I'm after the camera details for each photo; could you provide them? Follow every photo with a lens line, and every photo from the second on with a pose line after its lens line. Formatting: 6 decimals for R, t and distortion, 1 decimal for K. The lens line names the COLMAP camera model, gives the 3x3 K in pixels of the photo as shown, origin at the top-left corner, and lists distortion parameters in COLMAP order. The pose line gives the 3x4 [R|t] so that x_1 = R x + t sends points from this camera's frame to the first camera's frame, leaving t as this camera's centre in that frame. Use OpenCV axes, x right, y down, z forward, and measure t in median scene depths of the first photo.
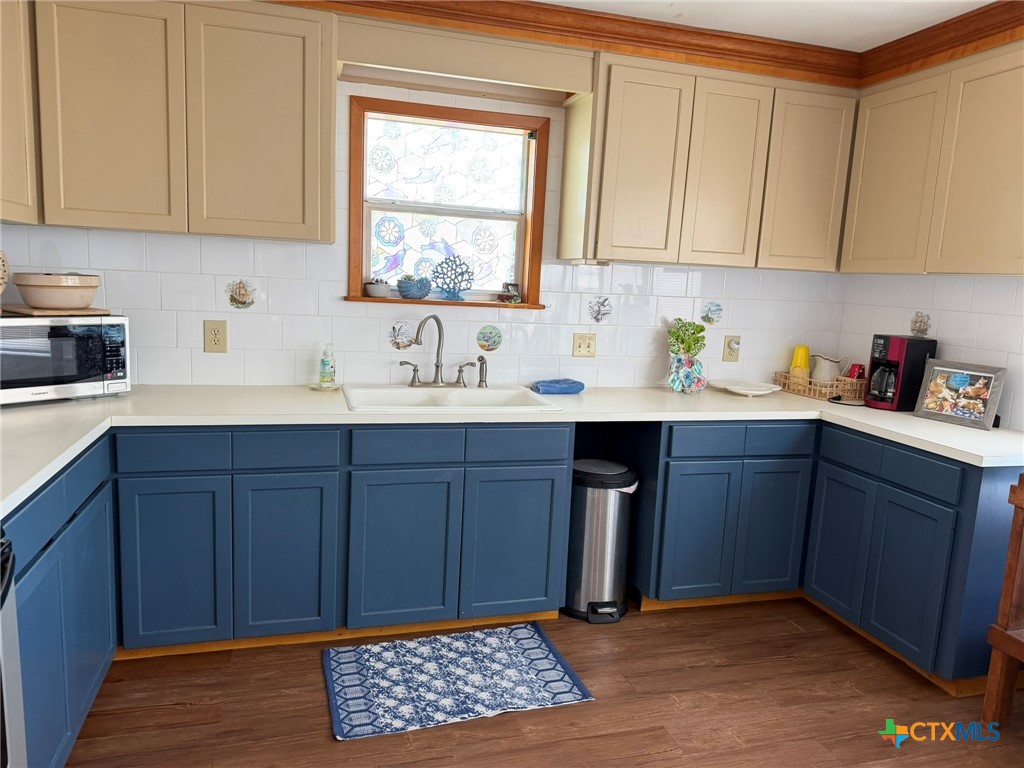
lens RADIAL K [[706.2, 0, 512.0], [0, 706.2, 384.0], [0, 0, 1]] dist [0.101825, -0.177520]
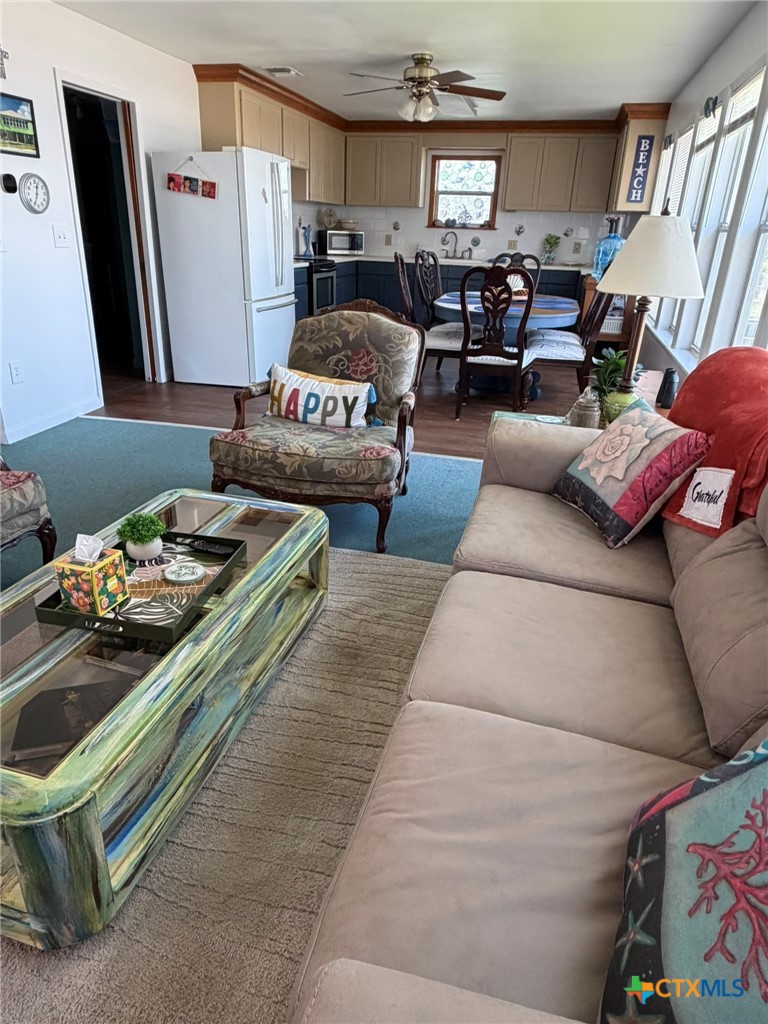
lens RADIAL K [[654.1, 0, 384.0], [0, 654.1, 512.0], [0, 0, 1]] dist [0.000554, -0.001412]
pose [[0.860144, 0.184712, -0.475431, 1.120460], [-0.065127, 0.964266, 0.256805, 0.336767], [0.505877, -0.189926, 0.841437, -1.619537]]
